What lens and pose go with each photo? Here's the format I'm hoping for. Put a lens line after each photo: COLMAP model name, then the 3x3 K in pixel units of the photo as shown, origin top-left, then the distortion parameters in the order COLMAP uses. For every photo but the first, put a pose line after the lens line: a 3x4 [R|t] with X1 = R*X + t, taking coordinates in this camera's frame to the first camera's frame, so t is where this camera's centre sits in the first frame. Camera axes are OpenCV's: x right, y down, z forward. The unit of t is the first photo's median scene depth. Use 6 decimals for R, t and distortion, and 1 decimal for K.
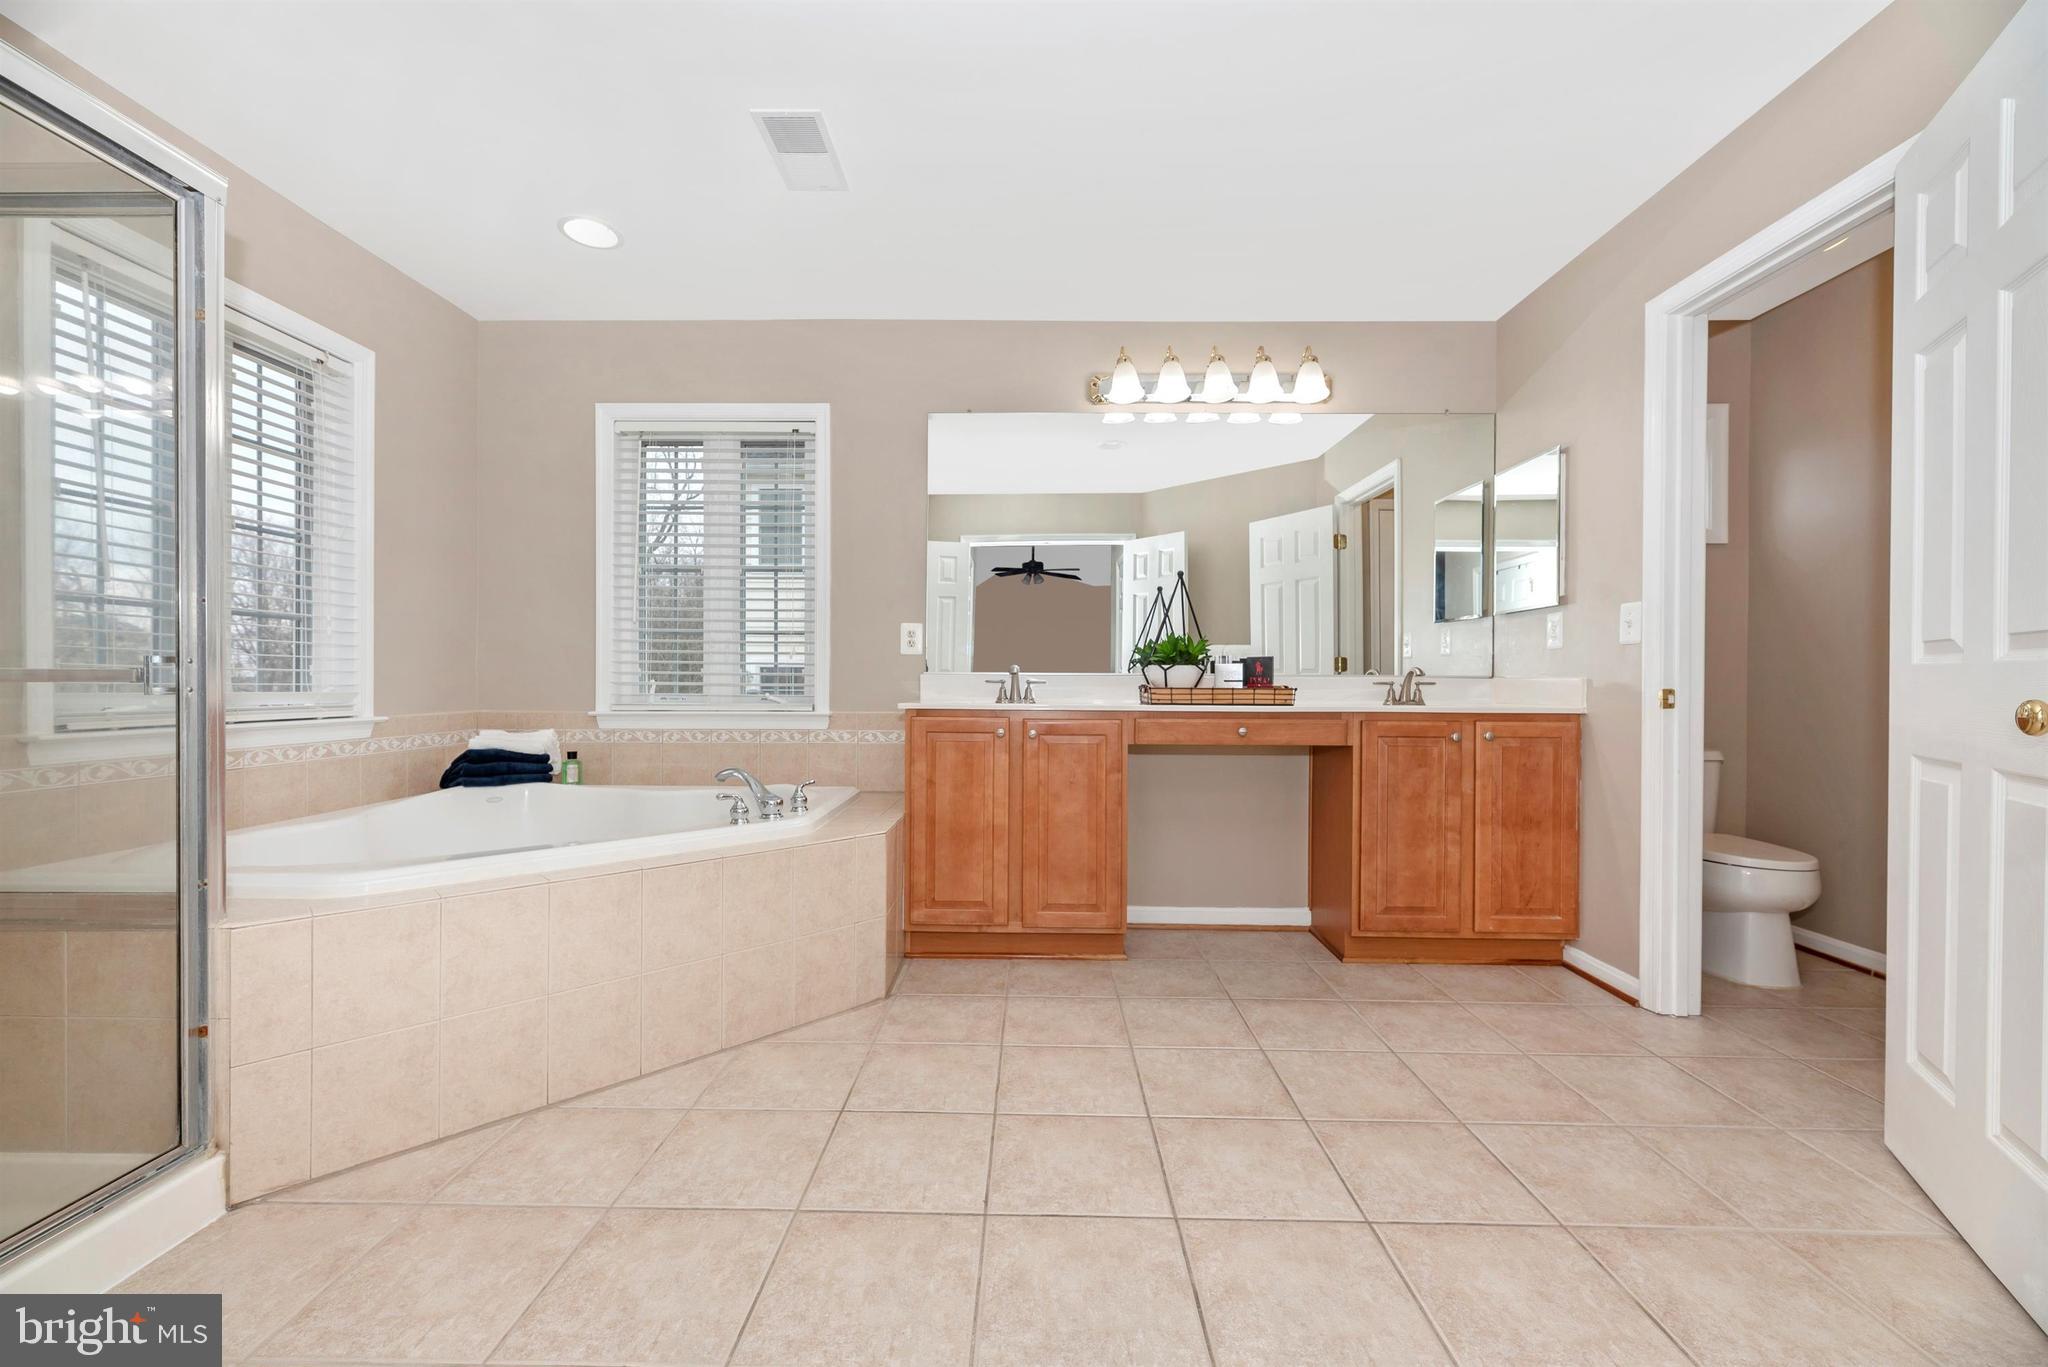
lens RADIAL K [[829.9, 0, 1016.3], [0, 829.9, 682.8], [0, 0, 1]] dist [-0.010439, -0.000246]
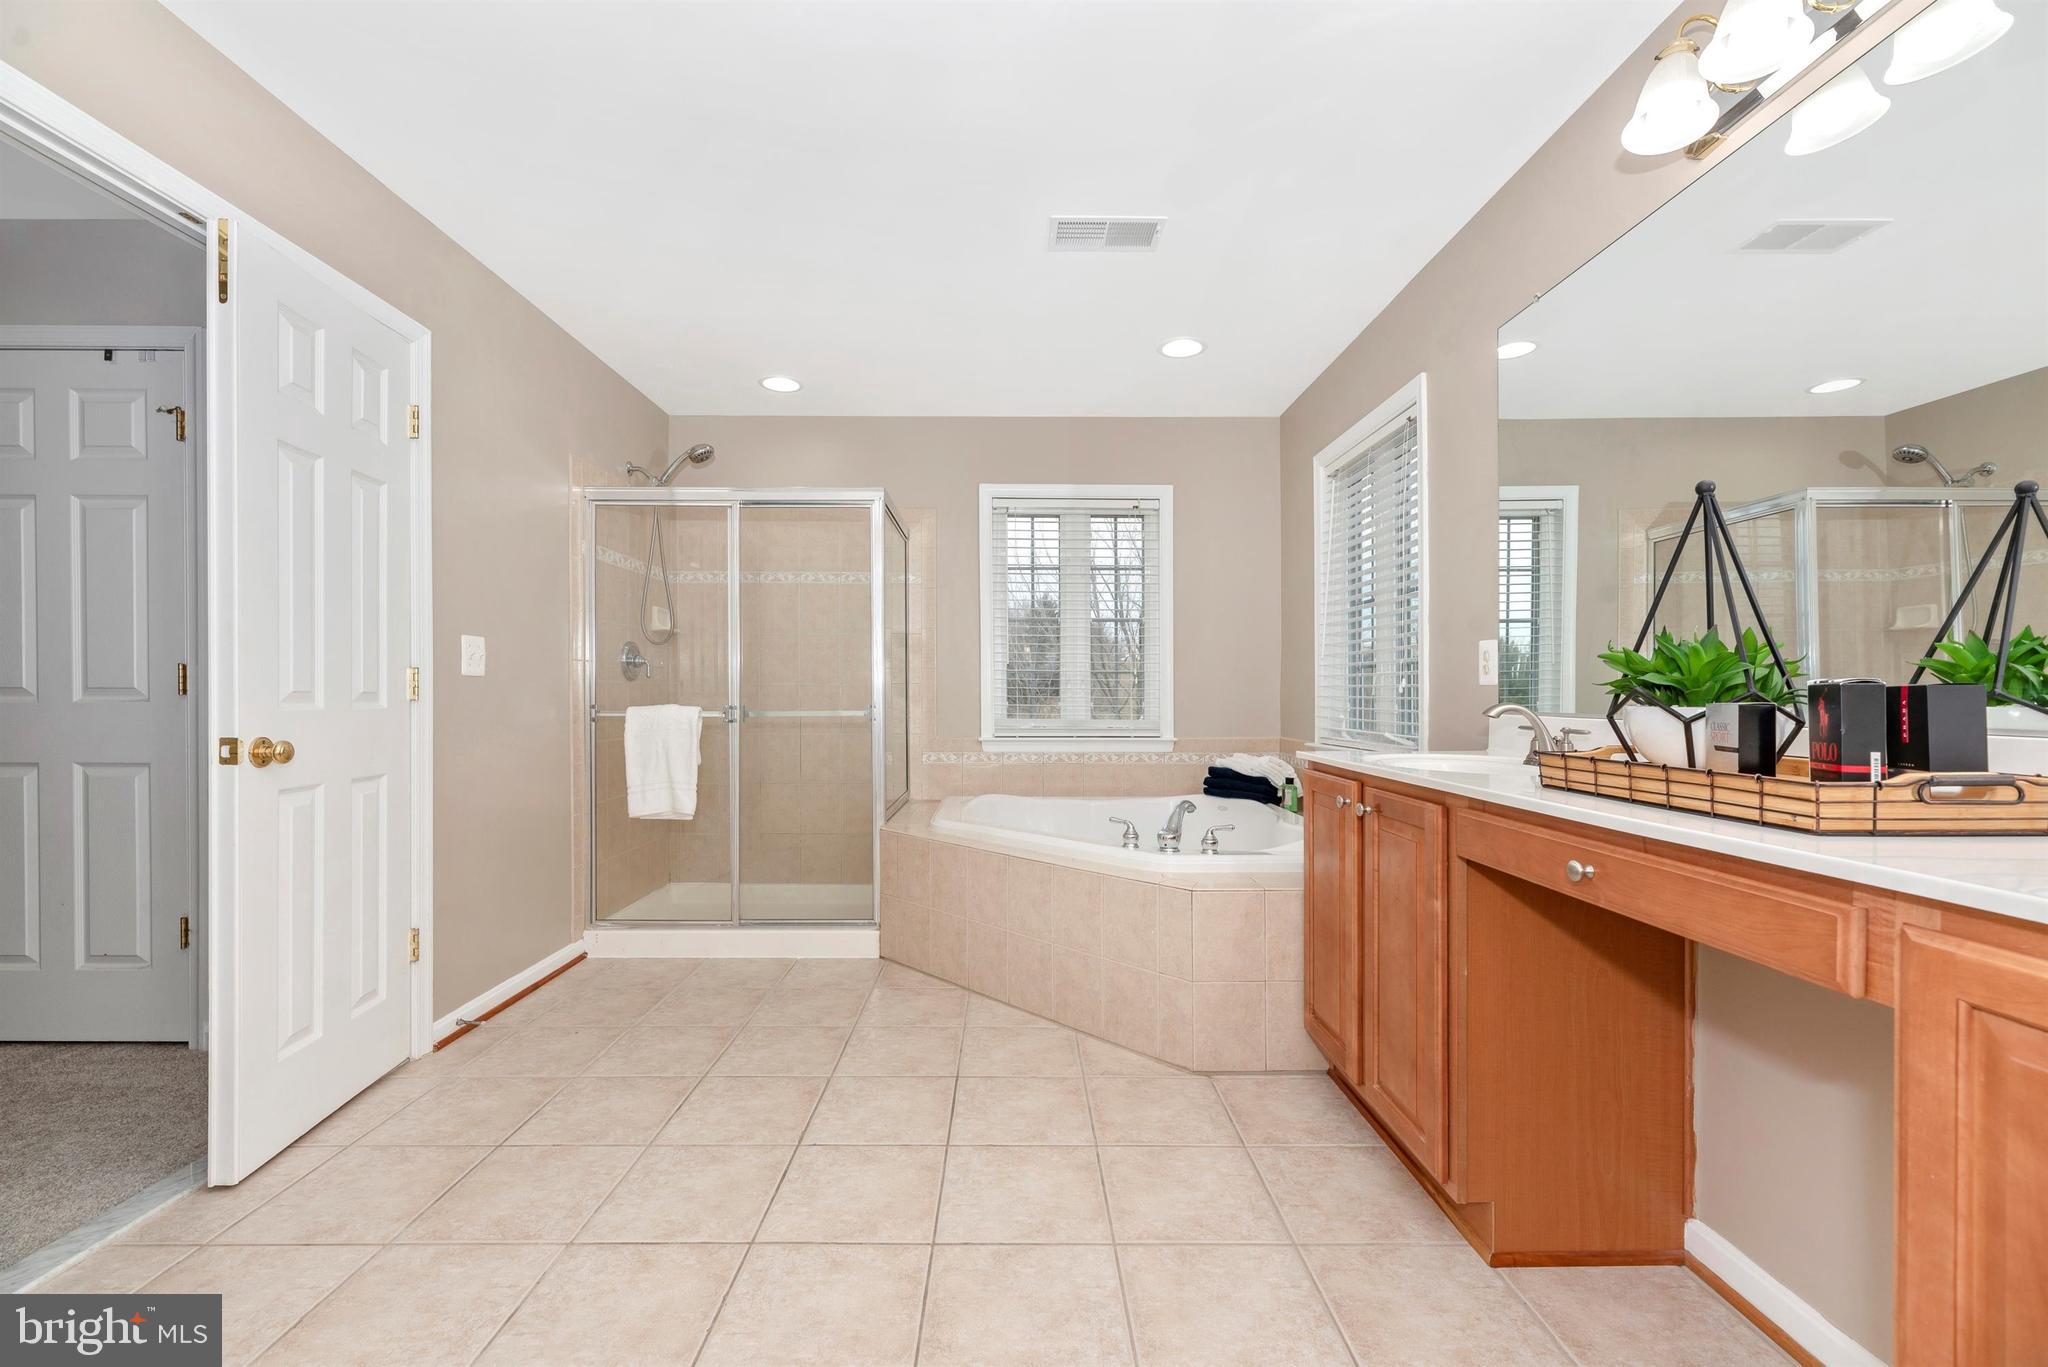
lens RADIAL K [[829.9, 0, 1013.1], [0, 829.9, 695.4], [0, 0, 1]] dist [-0.010439, -0.000246]
pose [[0.015063, -0.003221, -0.999881, 0.820116], [-0.003778, 0.999987, -0.003278, -0.033144], [0.999879, 0.003827, 0.015051, 0.859075]]
